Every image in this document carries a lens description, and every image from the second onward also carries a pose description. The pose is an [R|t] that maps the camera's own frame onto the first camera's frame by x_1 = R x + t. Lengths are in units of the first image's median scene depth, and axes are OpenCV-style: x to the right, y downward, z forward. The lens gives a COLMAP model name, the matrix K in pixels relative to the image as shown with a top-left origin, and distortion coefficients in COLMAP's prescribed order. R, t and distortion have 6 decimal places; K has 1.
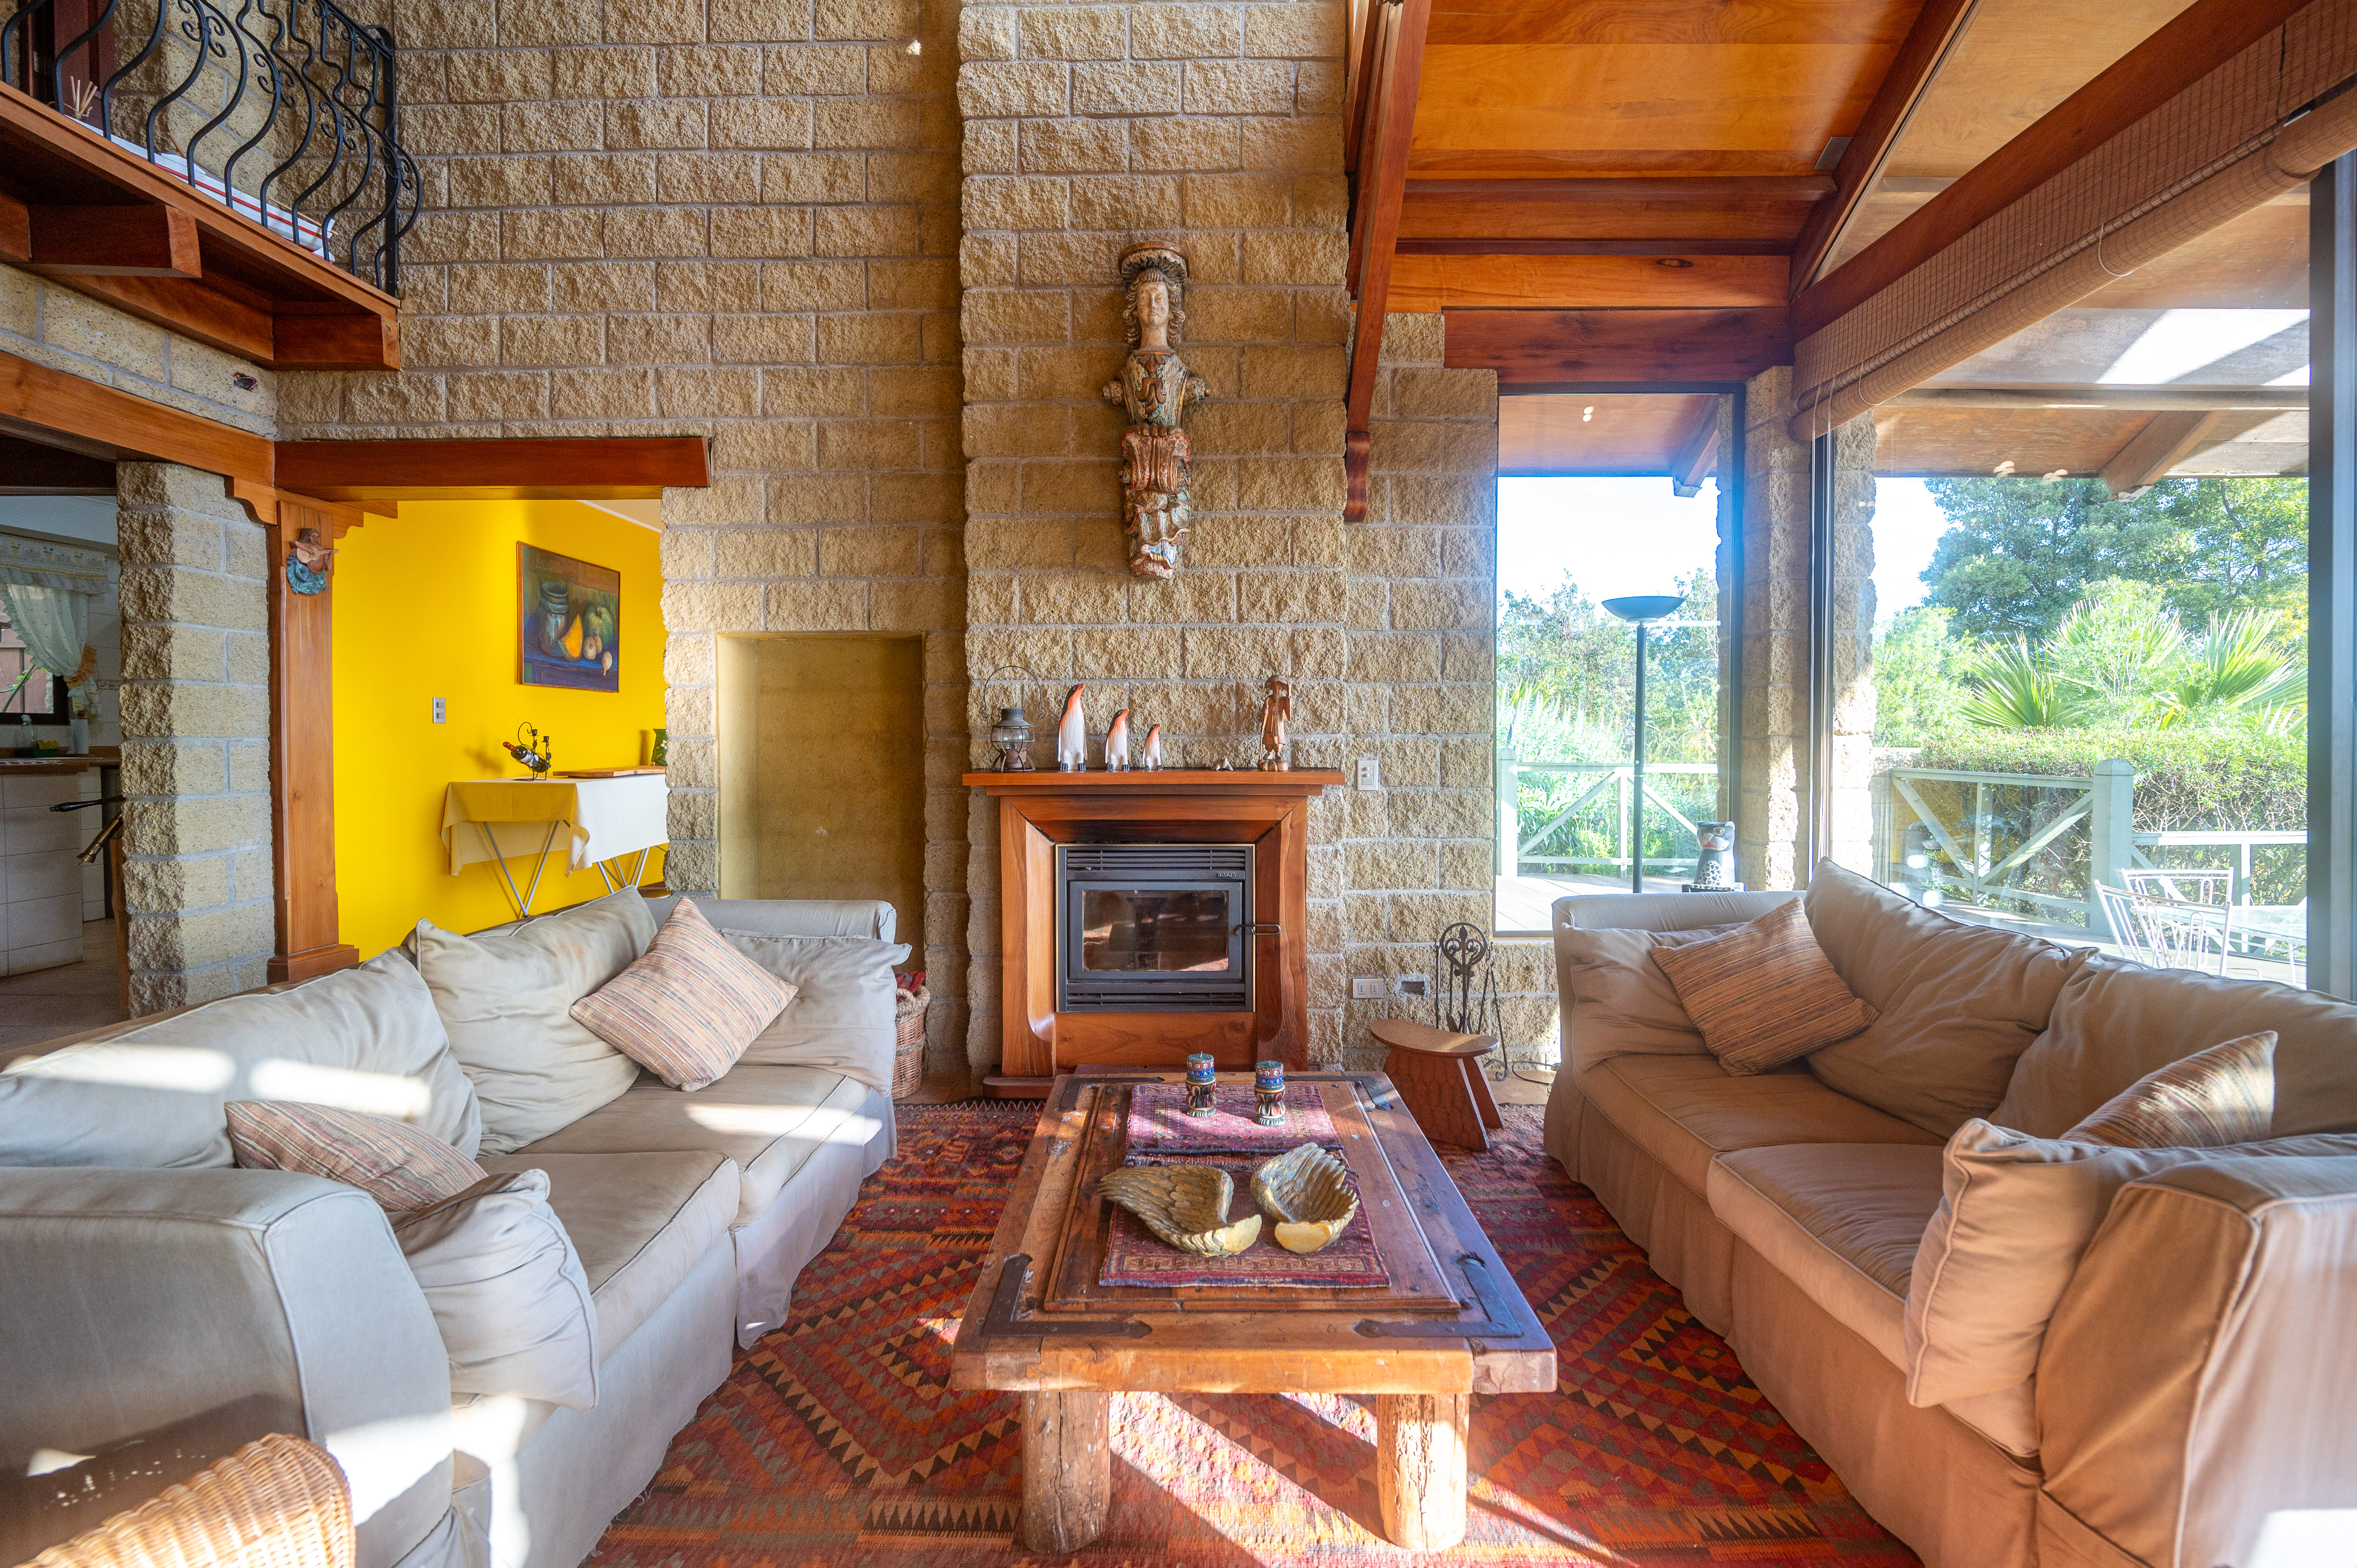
lens RADIAL K [[1028.1, 0, 1170.8], [0, 1028.1, 767.0], [0, 0, 1]] dist [-0.000841, -0.001524]
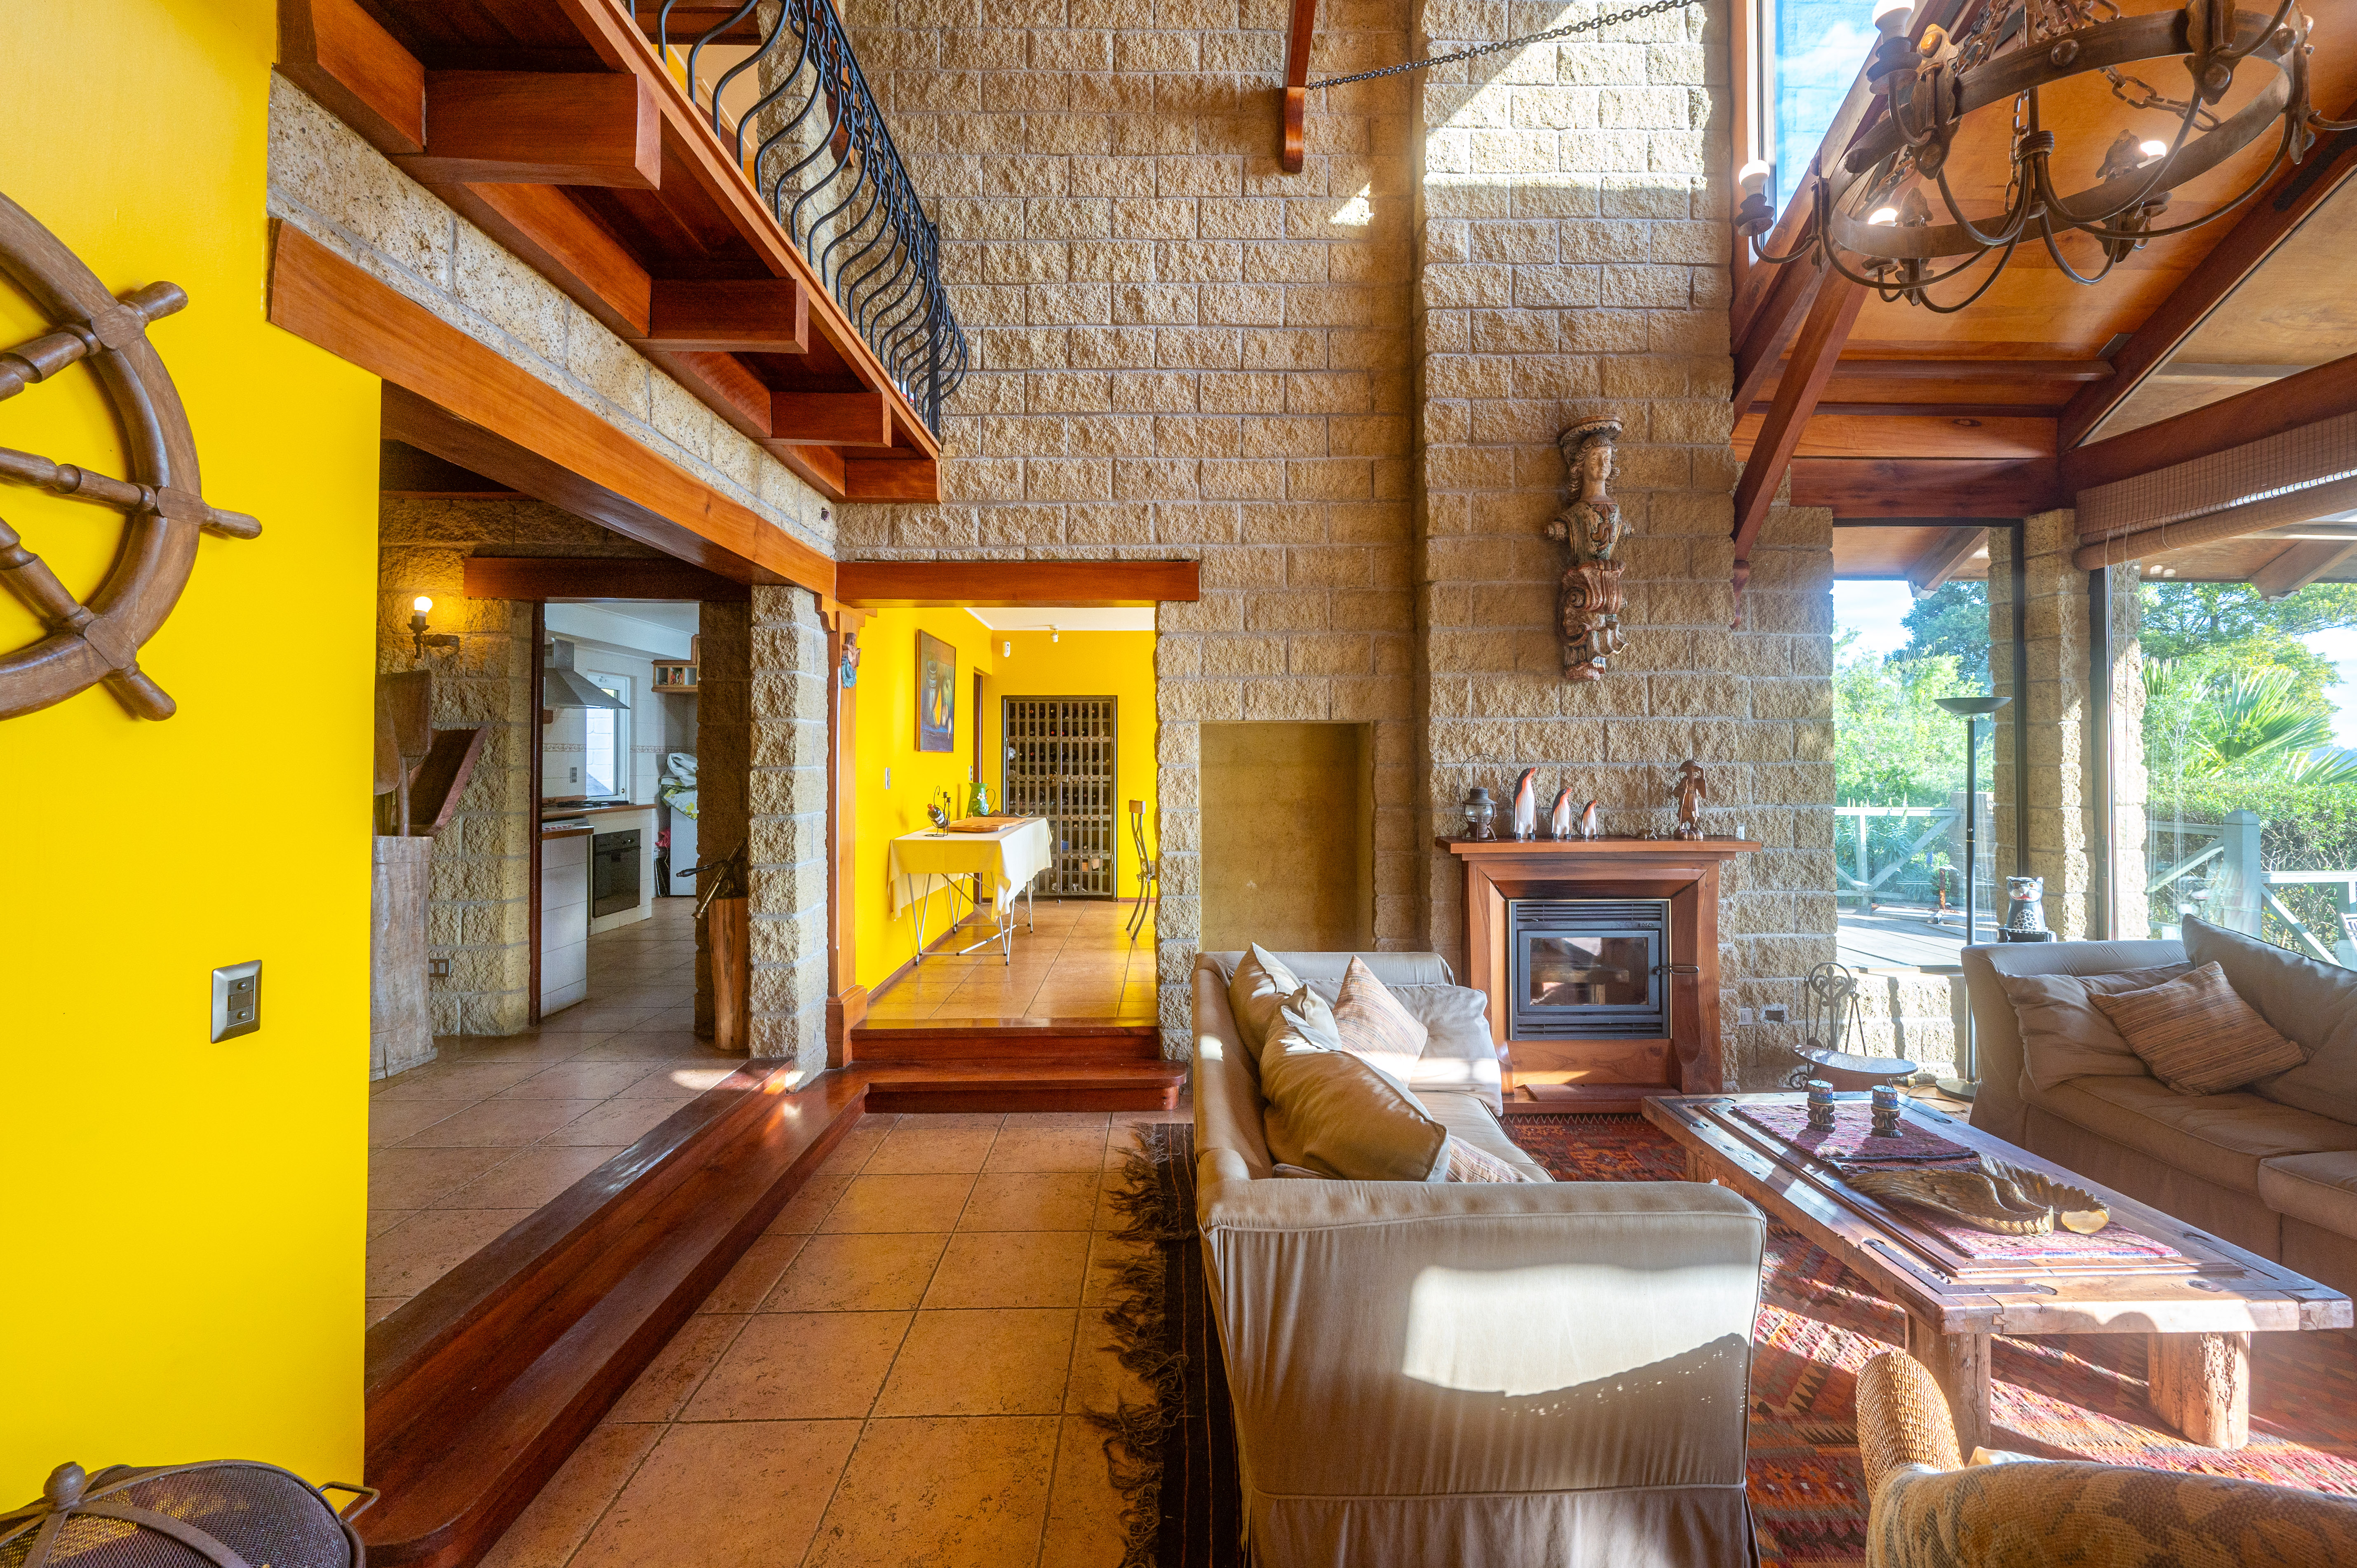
lens RADIAL K [[962.5, 0, 1191.0], [0, 962.5, 753.1], [0, 0, 1]] dist [-0.002183, -0.000606]
pose [[0.999621, -0.000130, 0.027537, -0.498763], [0.001085, 0.999398, -0.034674, -0.056839], [-0.027515, 0.034691, 0.999019, -0.121355]]
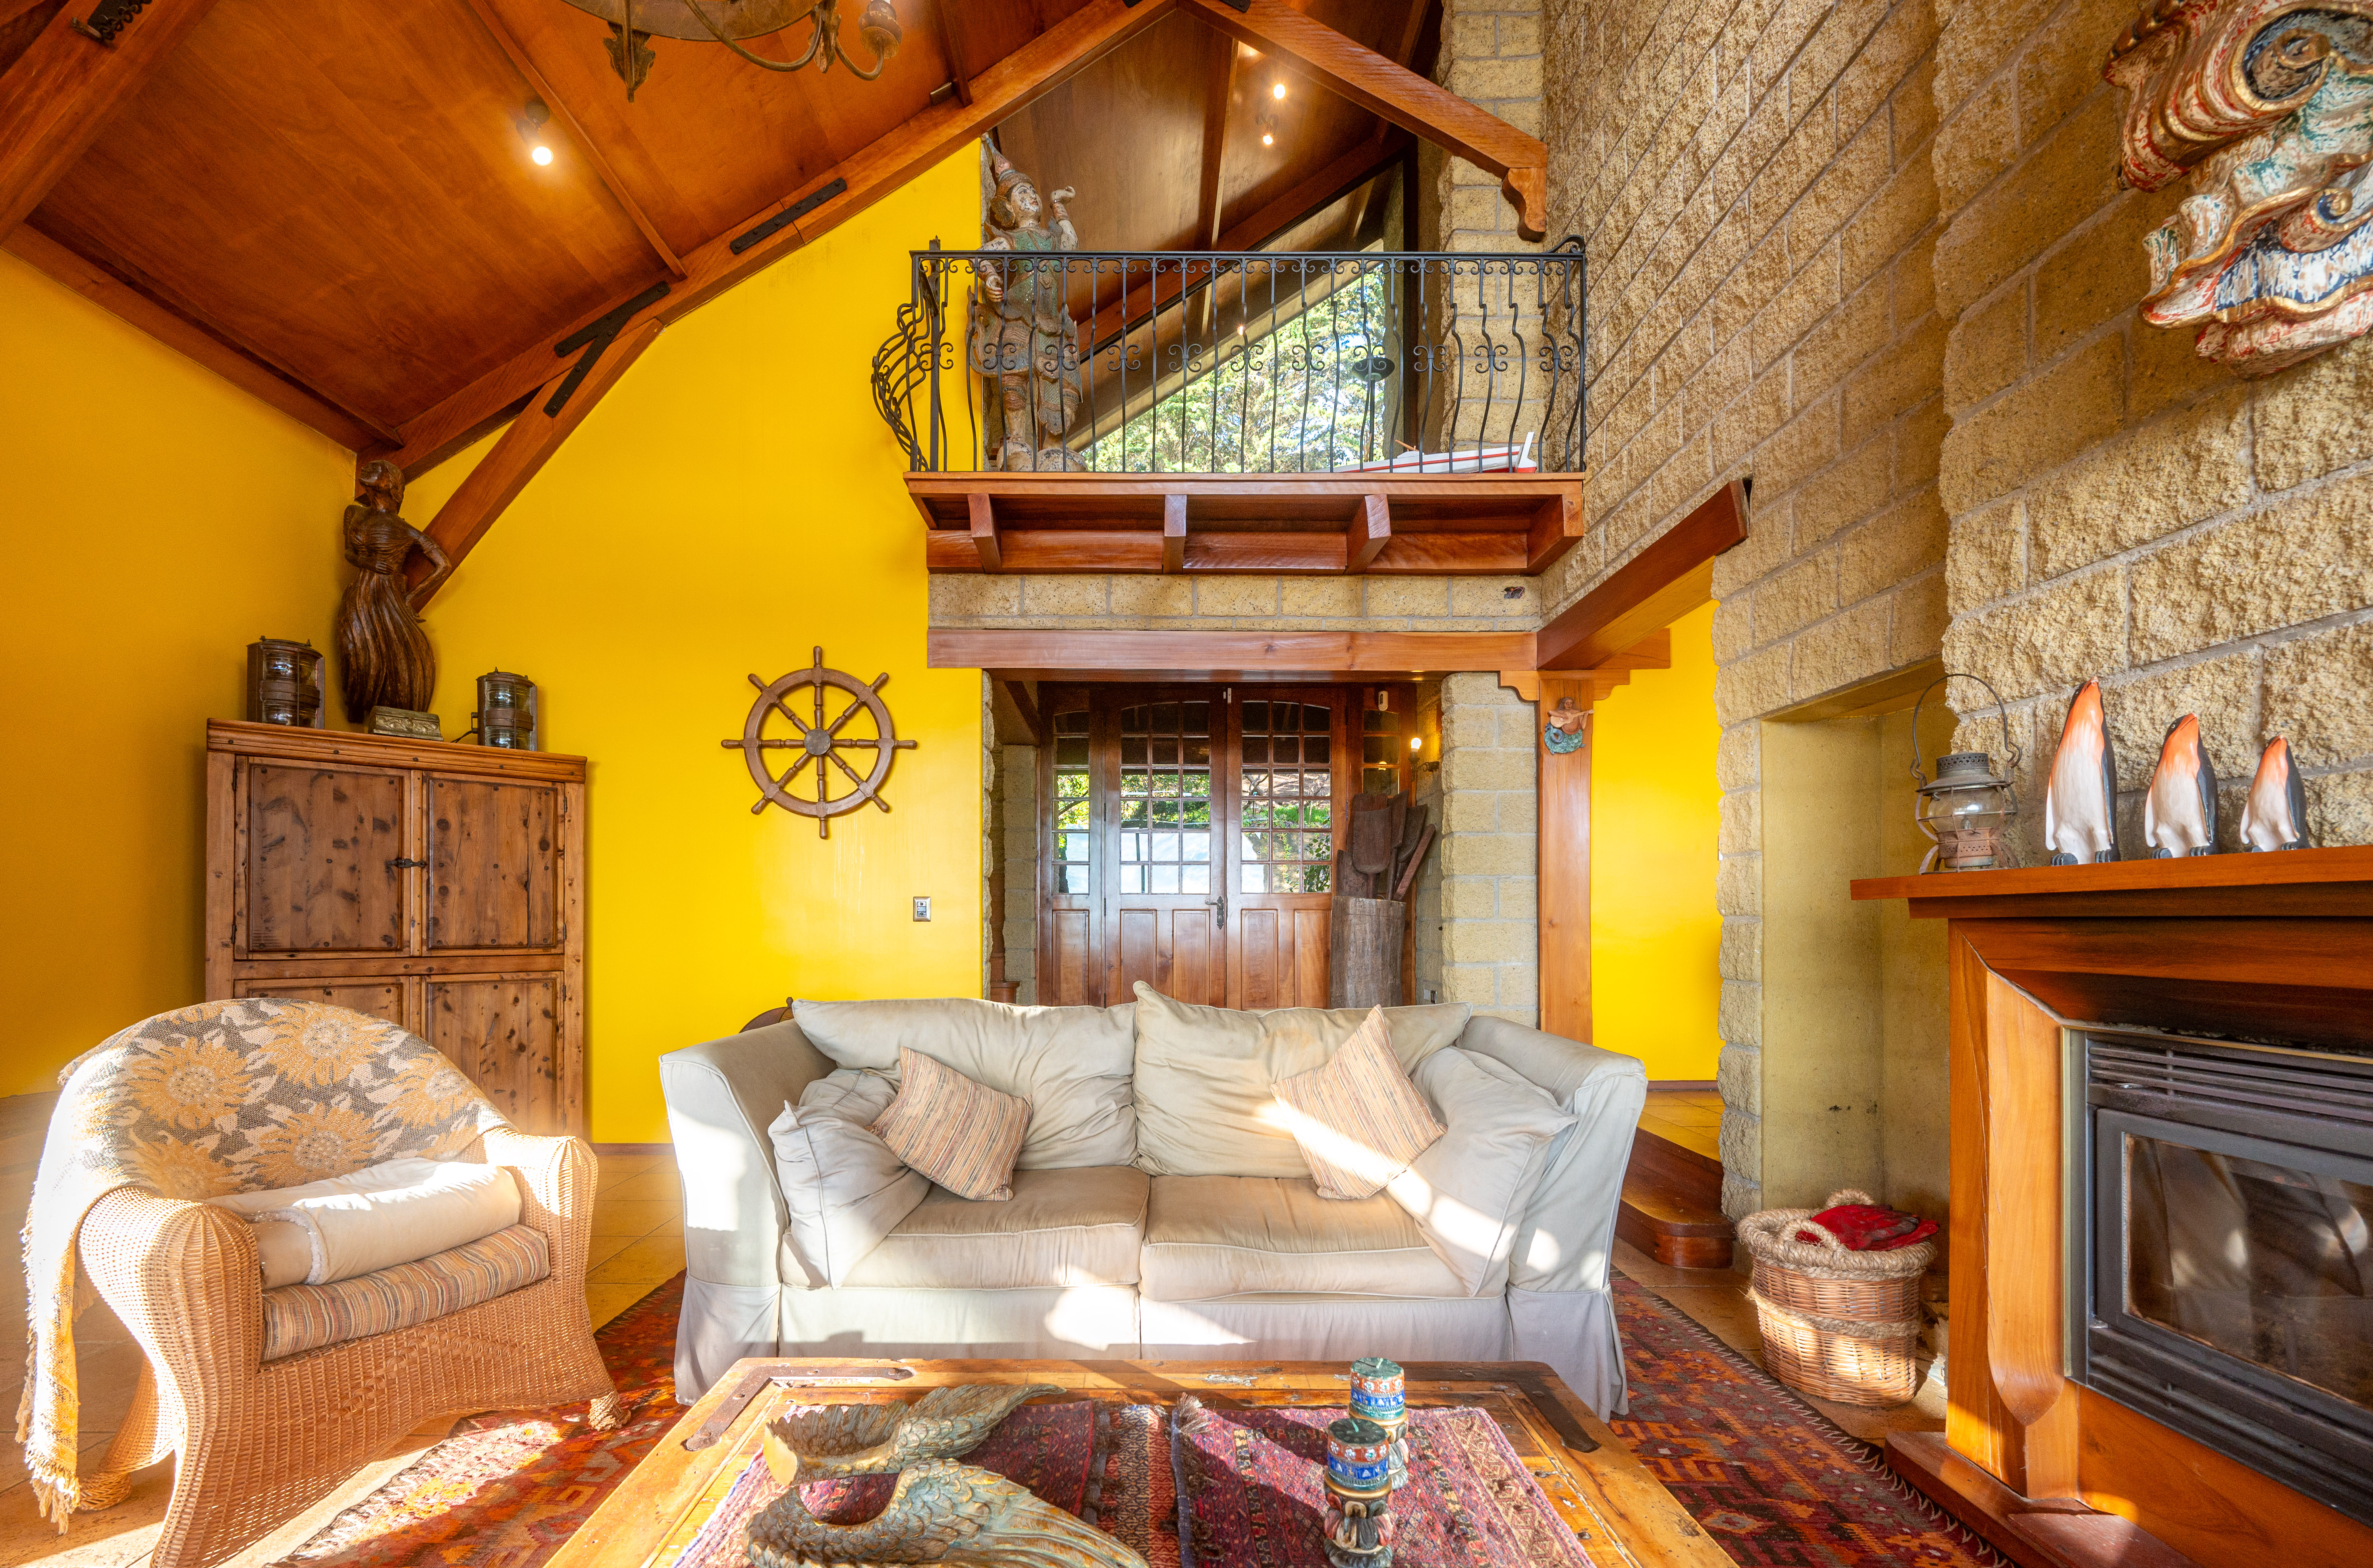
lens RADIAL K [[1035.0, 0, 1180.8], [0, 1035.0, 916.3], [0, 0, 1]] dist [-0.000841, -0.001524]
pose [[0.031931, -0.003235, -0.999485, 0.344653], [-0.024405, 0.999694, -0.004015, 0.035360], [0.999192, 0.024521, 0.031842, 0.555146]]
